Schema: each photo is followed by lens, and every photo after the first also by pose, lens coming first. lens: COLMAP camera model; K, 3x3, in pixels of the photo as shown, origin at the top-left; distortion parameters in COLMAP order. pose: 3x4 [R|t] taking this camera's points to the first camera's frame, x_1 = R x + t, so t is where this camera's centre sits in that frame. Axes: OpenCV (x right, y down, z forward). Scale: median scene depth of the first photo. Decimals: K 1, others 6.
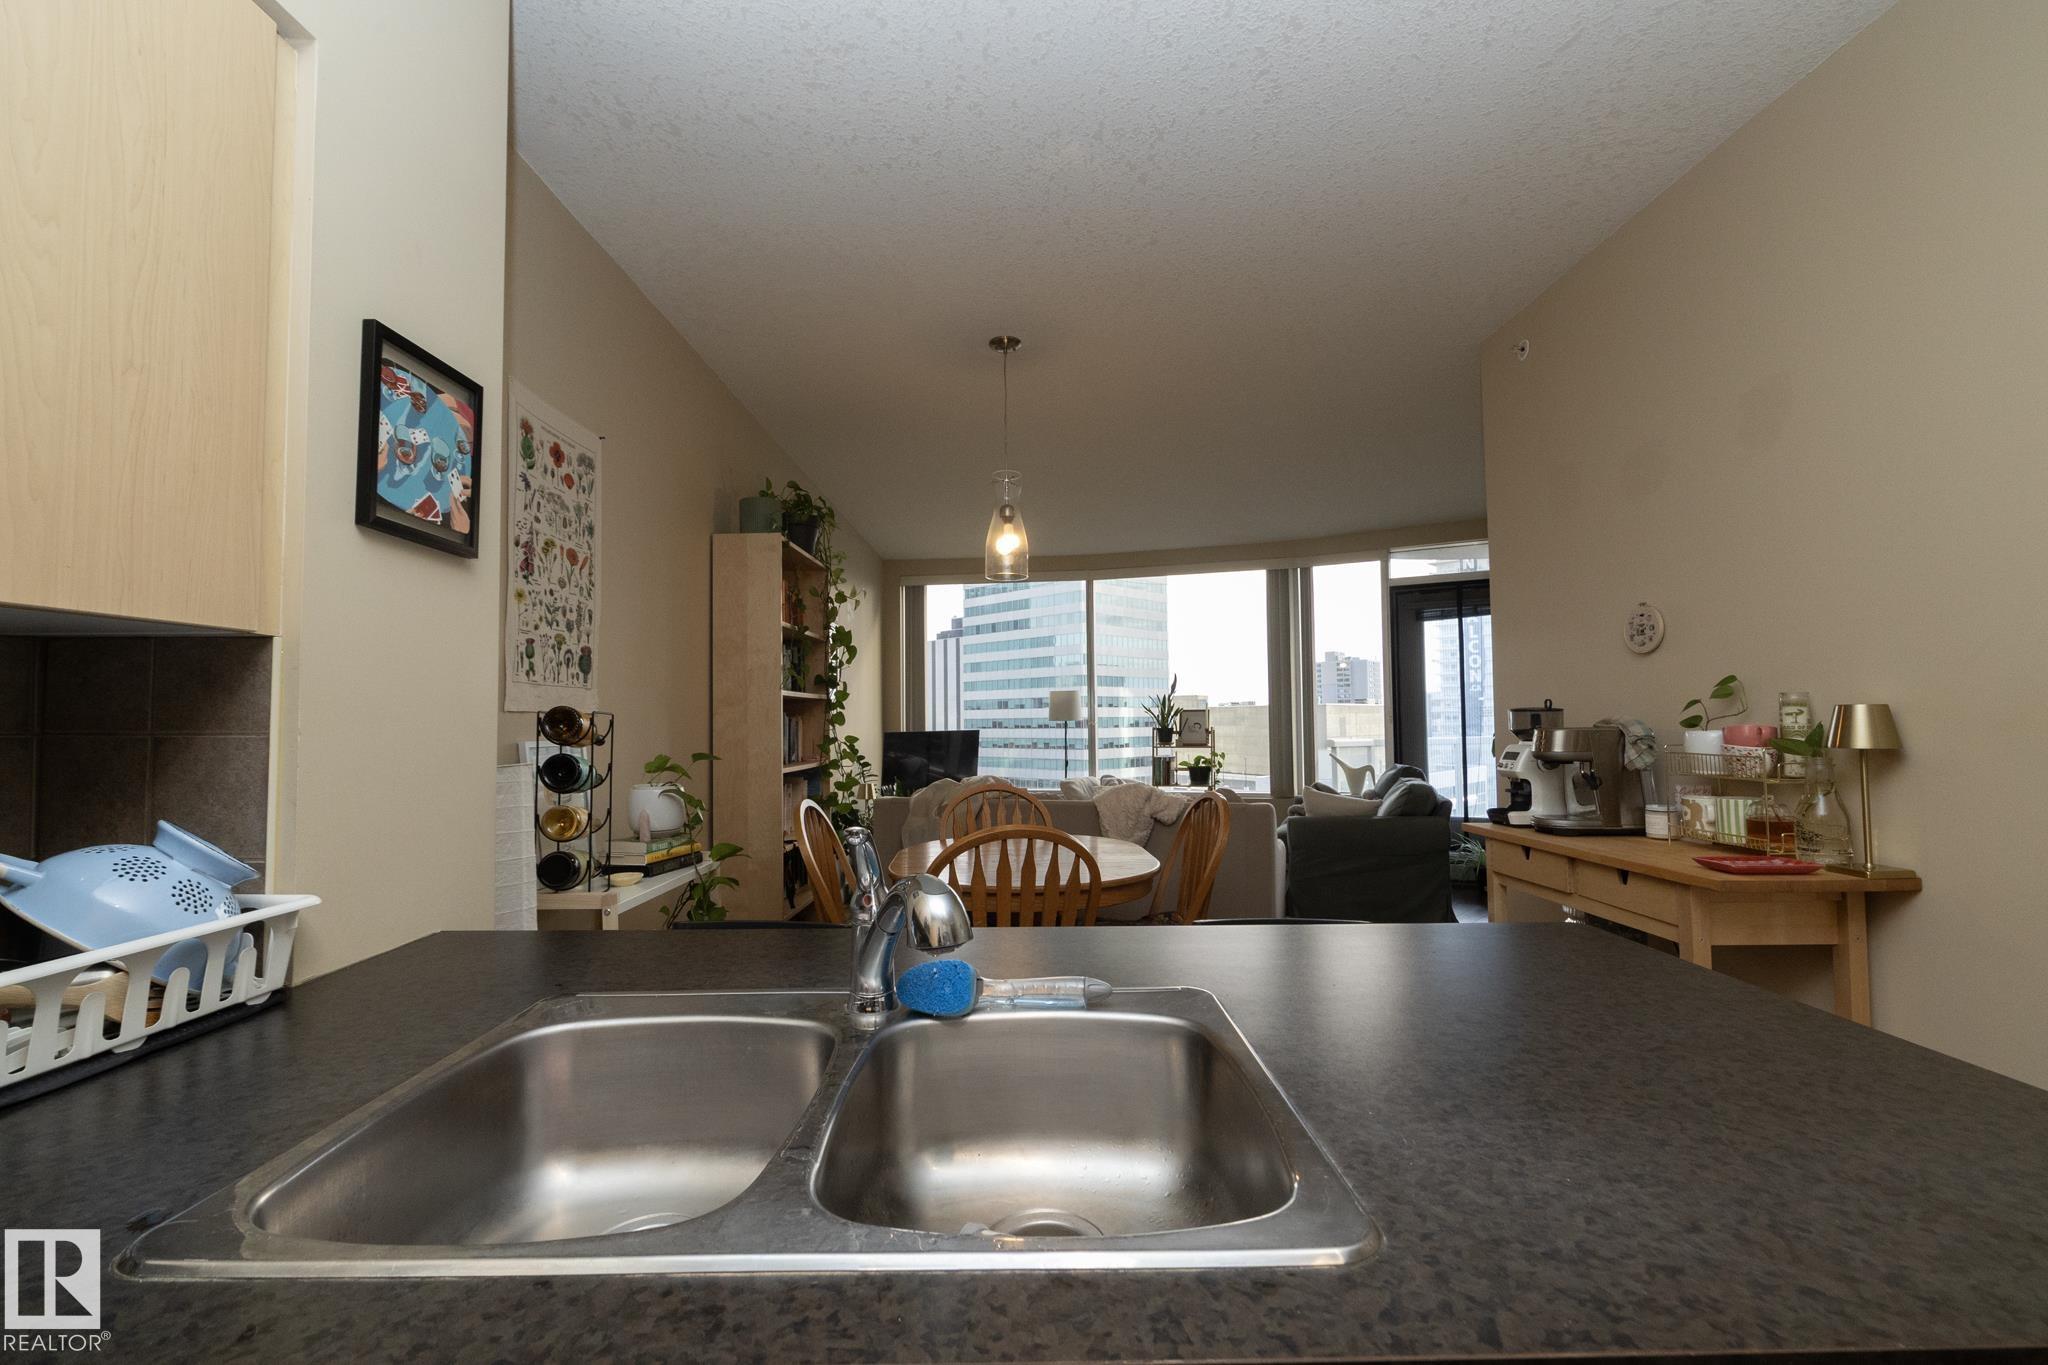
lens RADIAL K [[866.9, 0, 1022.7], [0, 866.9, 681.5], [0, 0, 1]] dist [-0.001138, -0.000585]
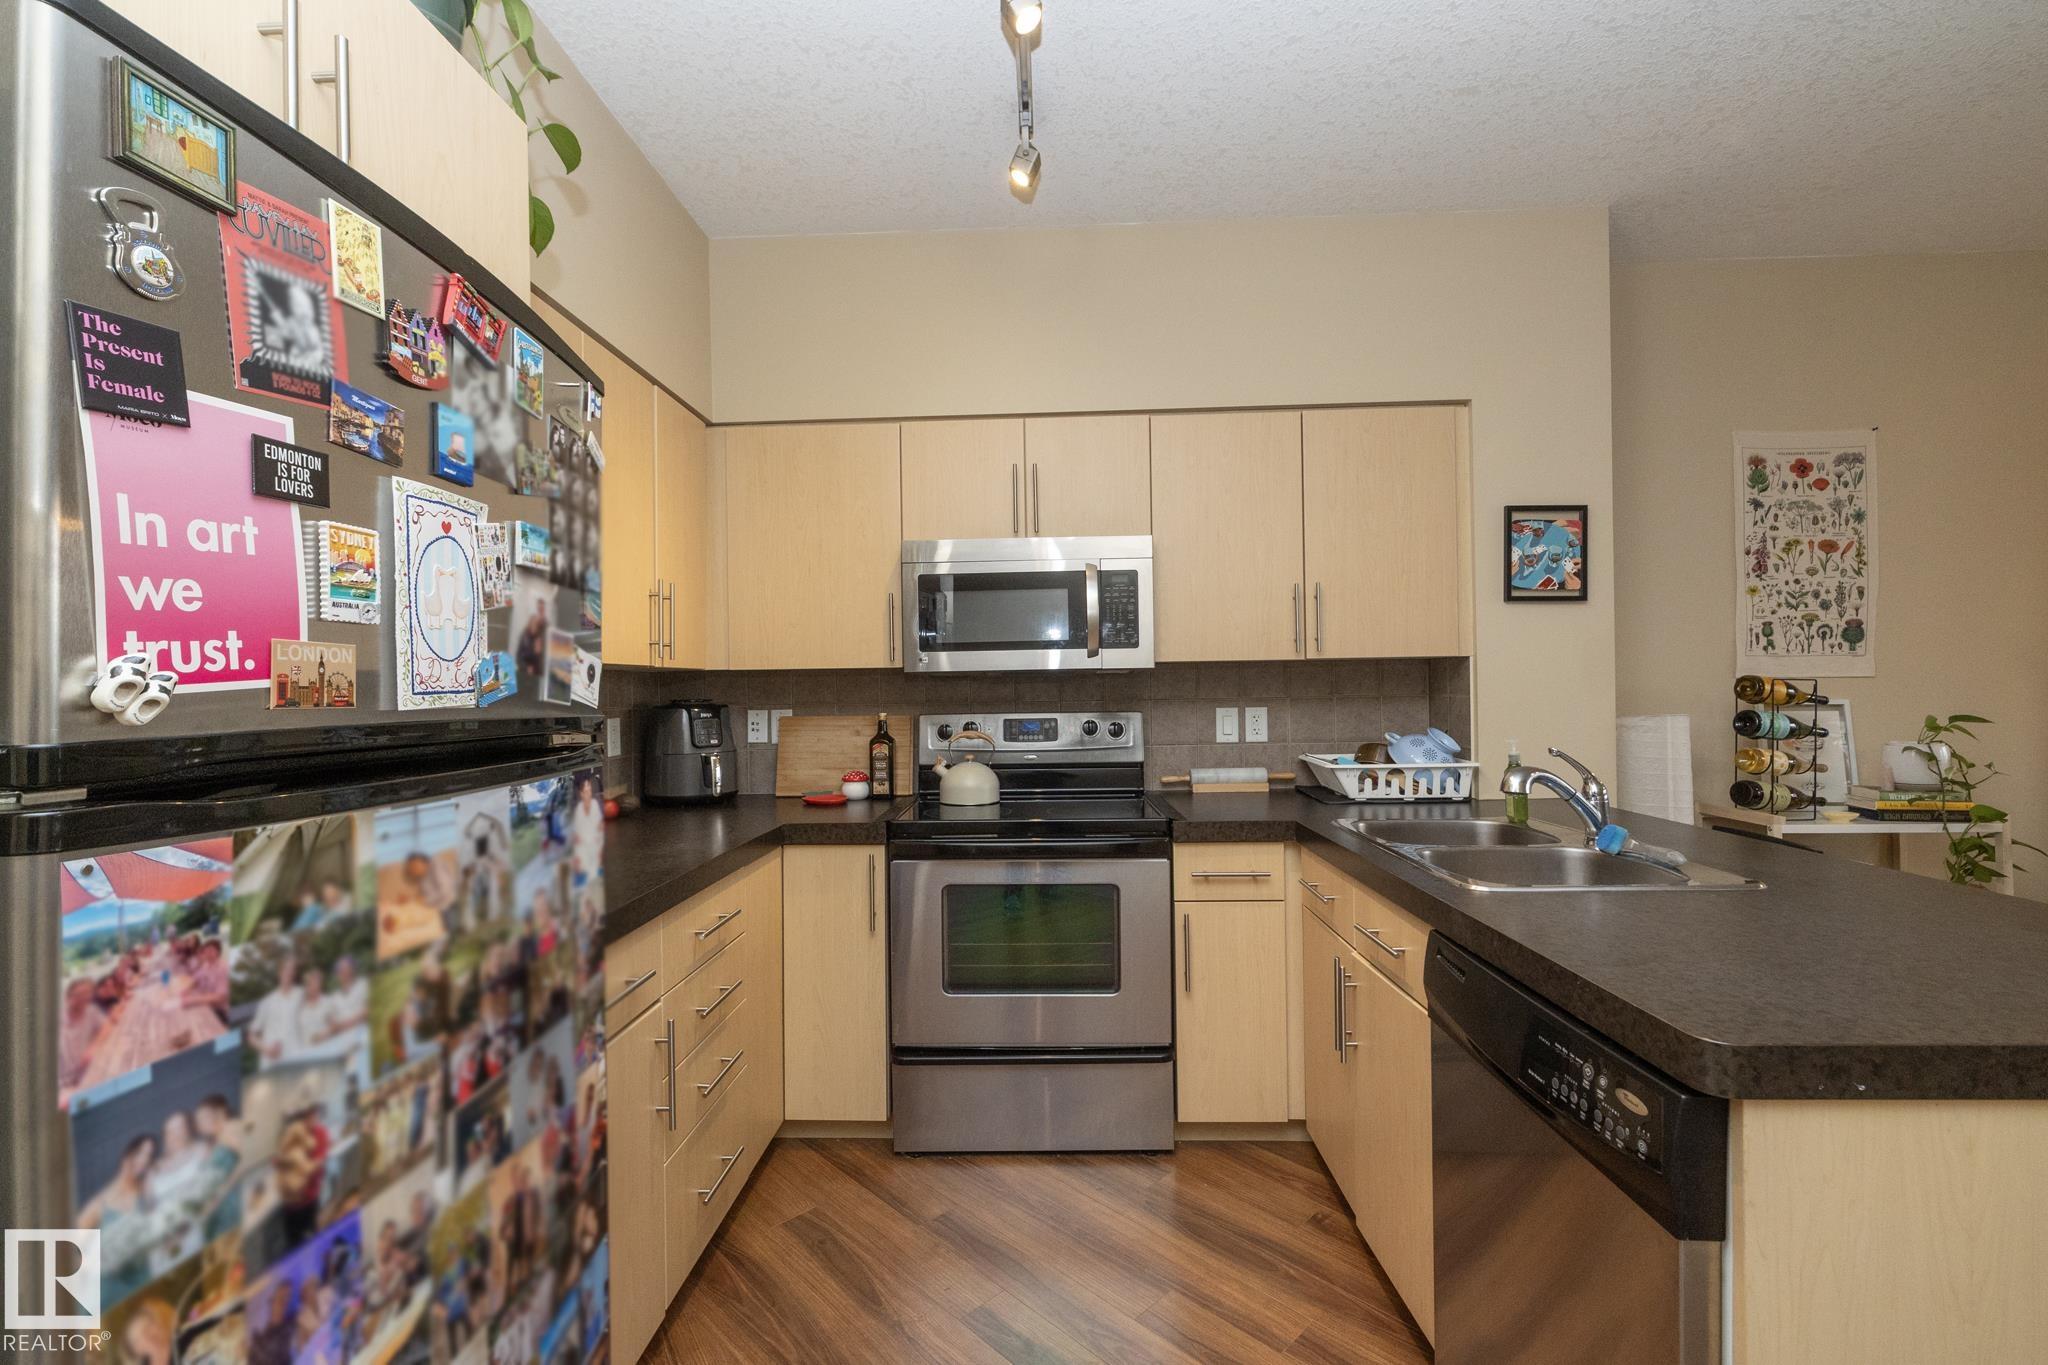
lens RADIAL K [[866.9, 0, 1011.4], [0, 866.9, 690.2], [0, 0, 1]] dist [-0.001138, -0.000585]
pose [[-0.043160, 0.015696, -0.998945, 1.335644], [0.060436, 0.998087, 0.013071, -0.054679], [0.997239, -0.059808, -0.044026, -0.152254]]
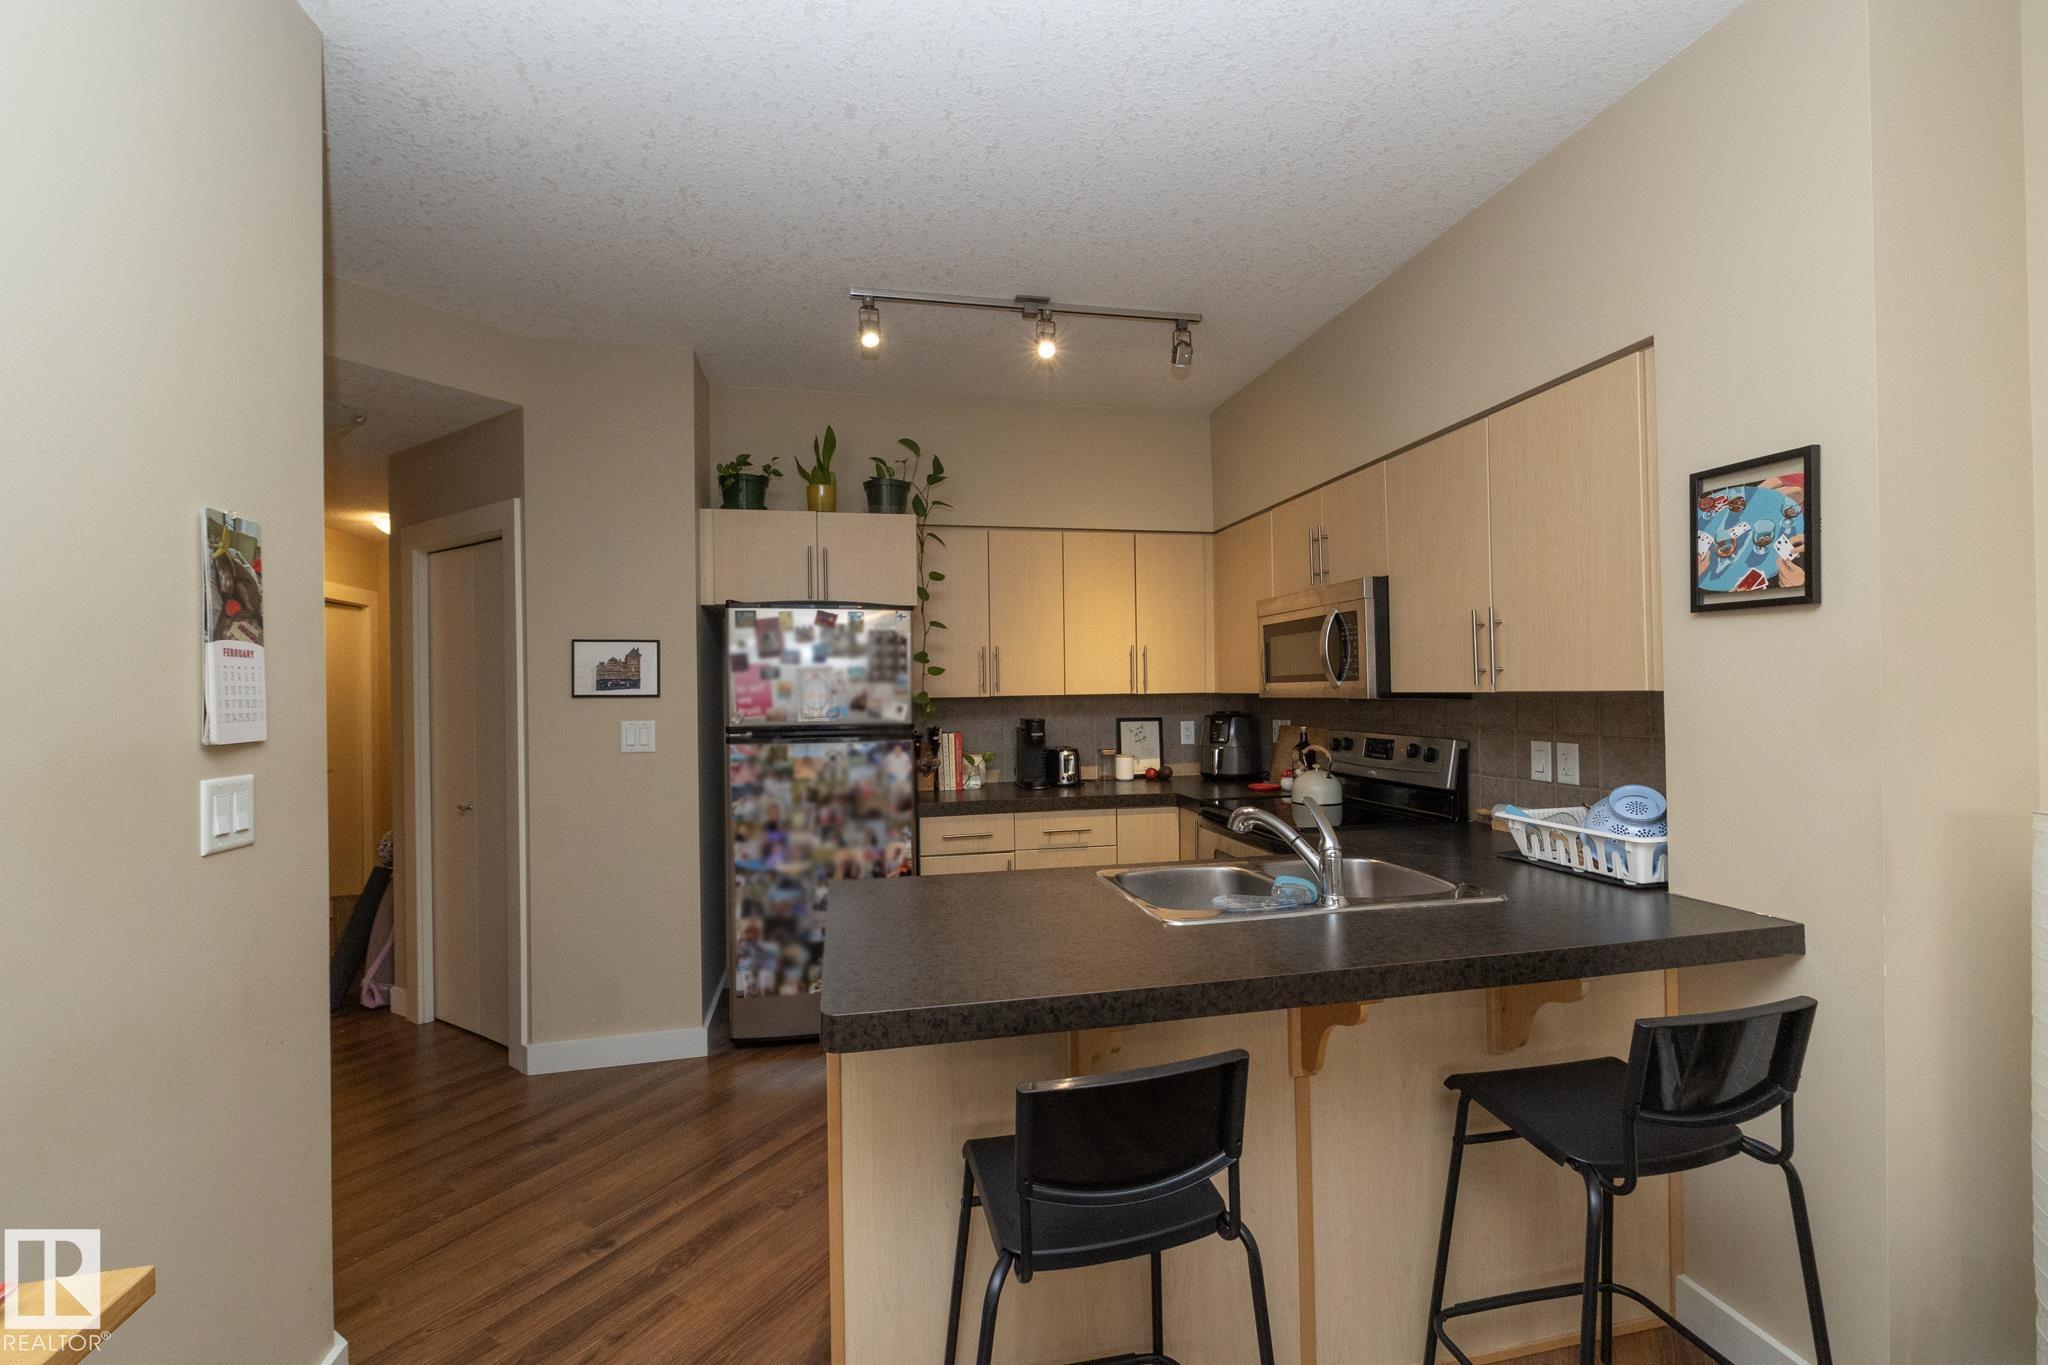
lens RADIAL K [[866.9, 0, 1012.3], [0, 866.9, 687.8], [0, 0, 1]] dist [-0.001138, -0.000585]
pose [[-0.981302, 0.026300, -0.190667, 0.627103], [0.035340, 0.998399, -0.044165, -0.023391], [0.189201, -0.050077, -0.980661, 2.009901]]
